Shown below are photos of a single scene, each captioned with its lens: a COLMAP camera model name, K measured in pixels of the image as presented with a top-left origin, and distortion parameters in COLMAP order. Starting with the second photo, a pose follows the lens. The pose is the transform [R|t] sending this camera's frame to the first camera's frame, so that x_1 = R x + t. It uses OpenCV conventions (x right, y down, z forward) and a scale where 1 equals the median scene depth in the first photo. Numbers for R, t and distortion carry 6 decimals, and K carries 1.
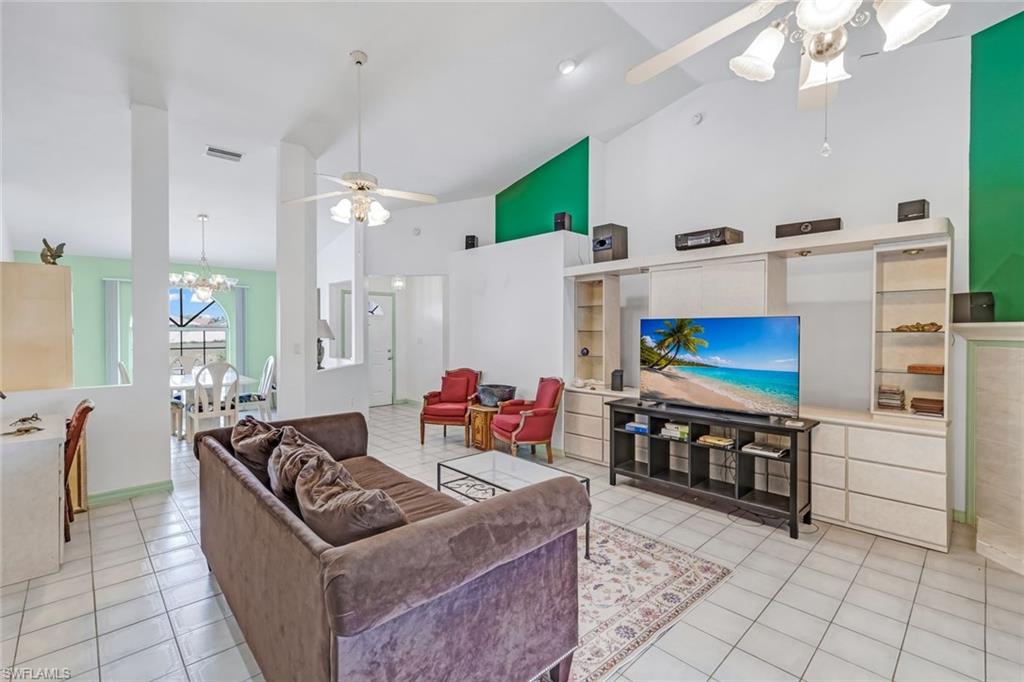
lens RADIAL K [[448.7, 0, 511.1], [0, 448.7, 340.7], [0, 0, 1]] dist [-0.003940, 0.002441]
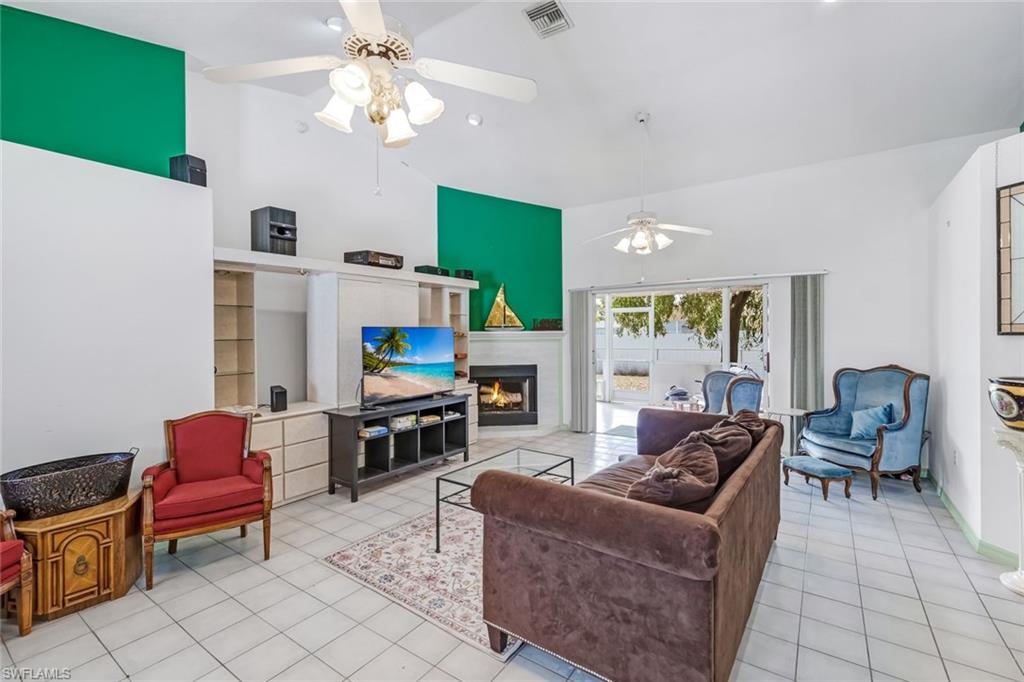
lens RADIAL K [[448.7, 0, 496.0], [0, 448.7, 335.9], [0, 0, 1]] dist [-0.003940, 0.002441]
pose [[-0.169048, -0.003450, 0.985602, -0.816243], [0.030953, 0.999482, 0.008807, -0.027143], [-0.985122, 0.031996, -0.168854, 0.930474]]
